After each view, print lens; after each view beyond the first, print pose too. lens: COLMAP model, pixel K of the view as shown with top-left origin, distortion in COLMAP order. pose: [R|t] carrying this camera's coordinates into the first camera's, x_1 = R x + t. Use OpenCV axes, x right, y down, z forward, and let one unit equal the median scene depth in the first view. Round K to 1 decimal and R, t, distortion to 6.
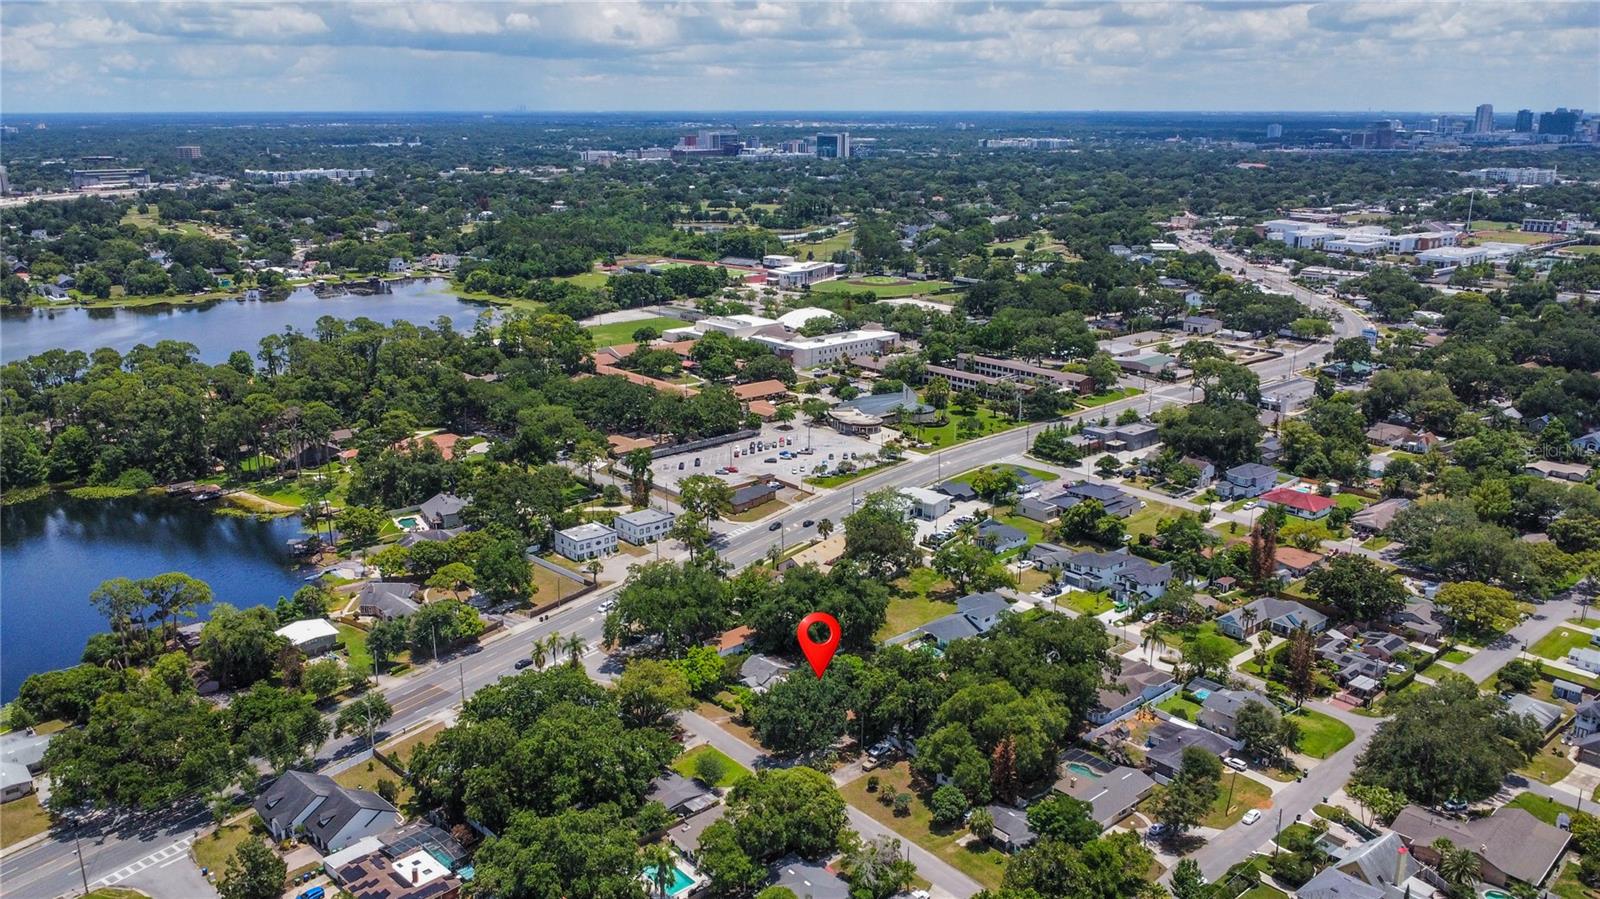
lens RADIAL K [[1229.0, 0, 800.6], [0, 1229.0, 422.2], [0, 0, 1]] dist [0.001952, -0.002098]
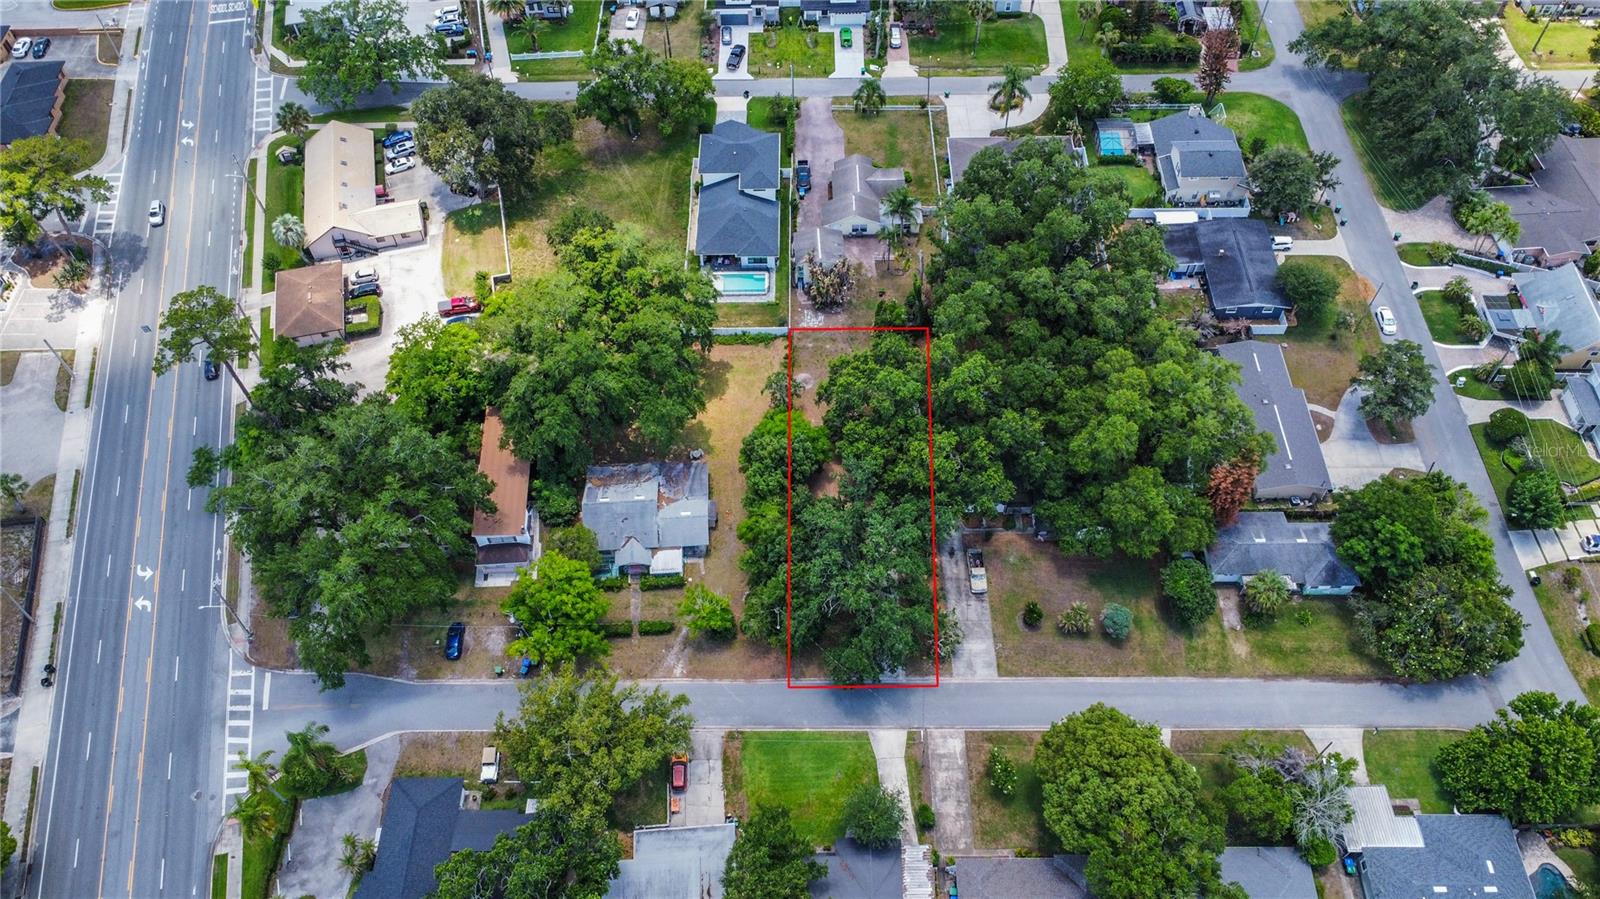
lens RADIAL K [[1238.3, 0, 800.7], [0, 1238.3, 450.5], [0, 0, 1]] dist [0.004039, -0.007212]
pose [[0.668256, -0.607798, 0.428970, -0.119154], [0.207220, 0.705883, 0.677339, -0.101648], [-0.714488, -0.363745, 0.597659, 0.393709]]
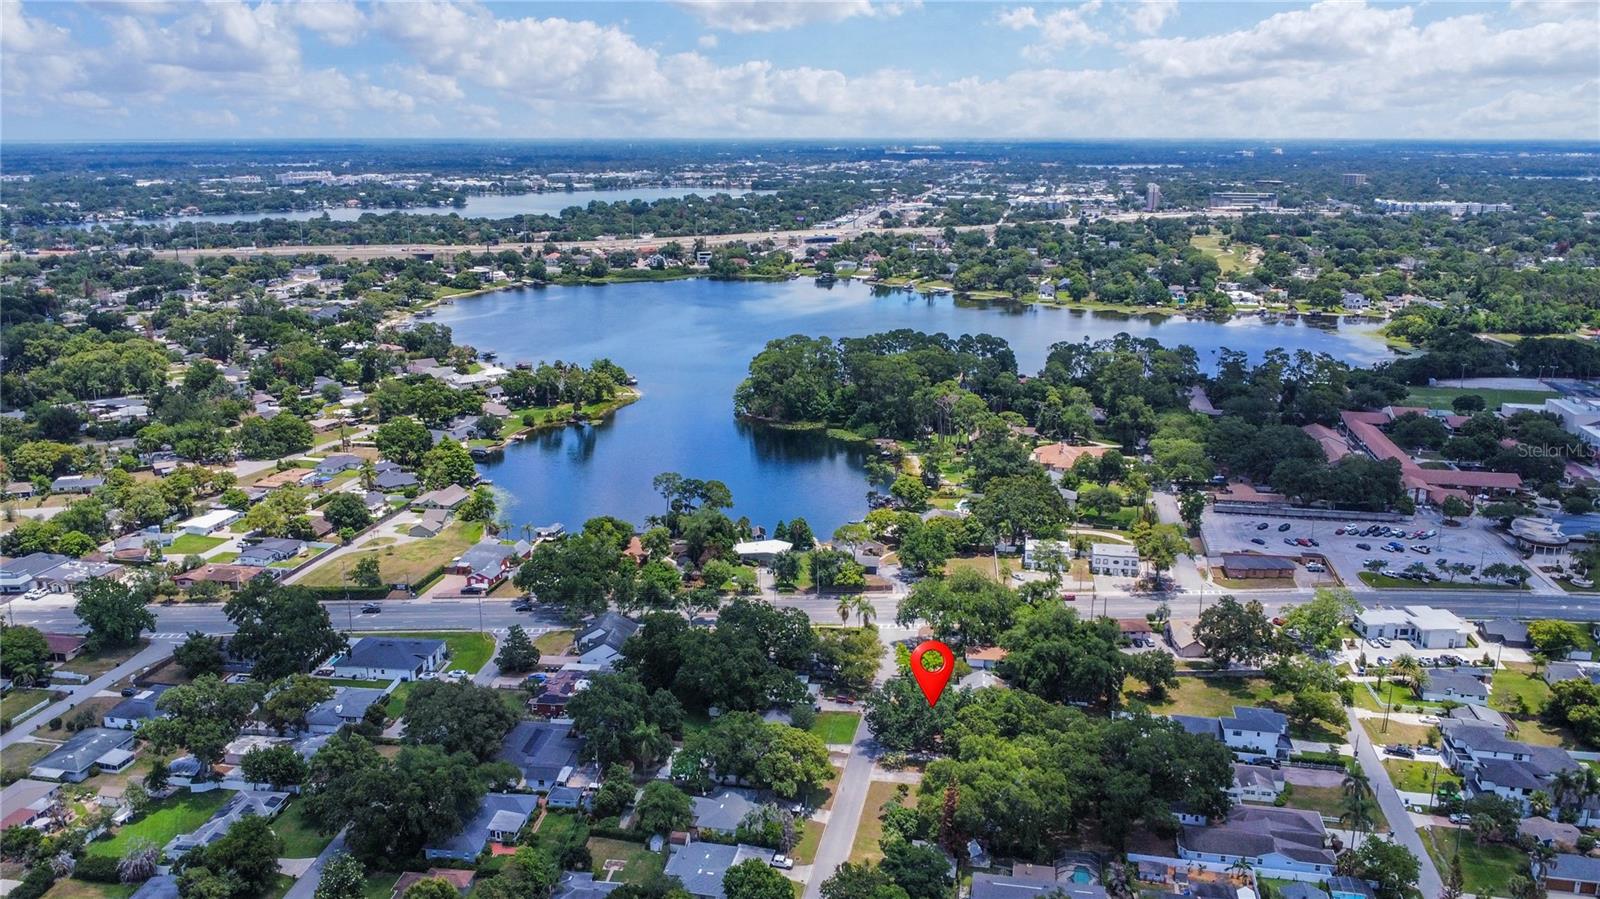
lens RADIAL K [[1238.3, 0, 800.7], [0, 1238.3, 450.5], [0, 0, 1]] dist [0.004039, -0.007212]
pose [[0.607370, 0.197402, -0.769503, 0.408778], [-0.197906, 0.975695, 0.094090, -0.040505], [0.769373, 0.095142, 0.631675, 0.118466]]
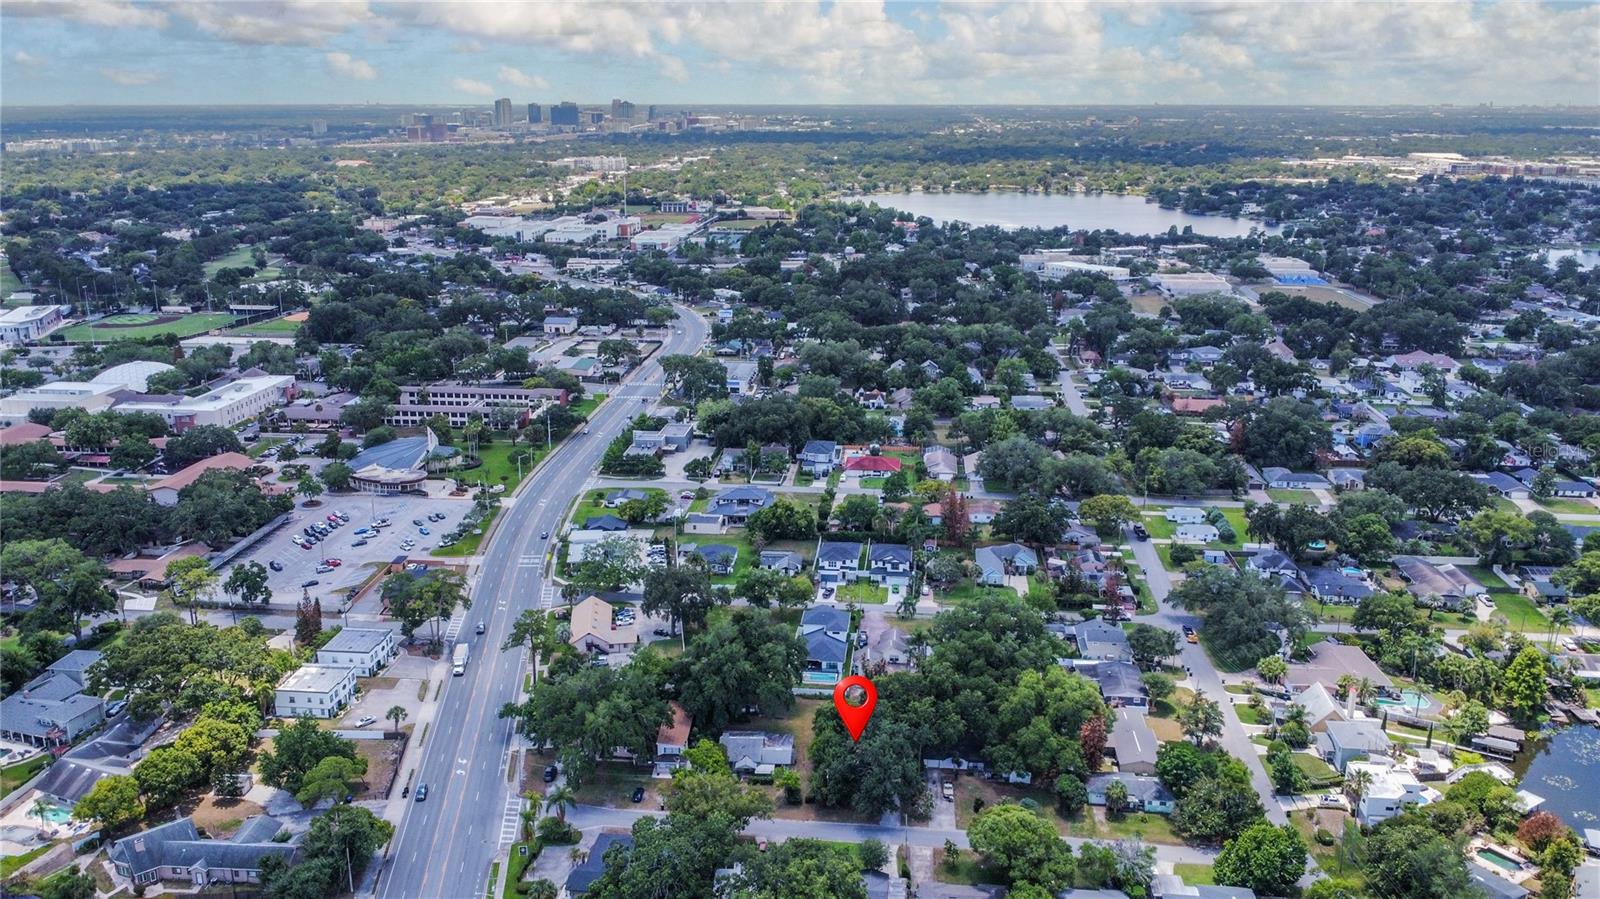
lens RADIAL K [[1238.3, 0, 800.7], [0, 1238.3, 450.5], [0, 0, 1]] dist [0.004039, -0.007212]
pose [[0.739123, -0.185705, 0.647465, -0.341405], [0.169835, 0.981567, 0.087653, -0.054192], [-0.651807, 0.045175, 0.757038, 0.166250]]
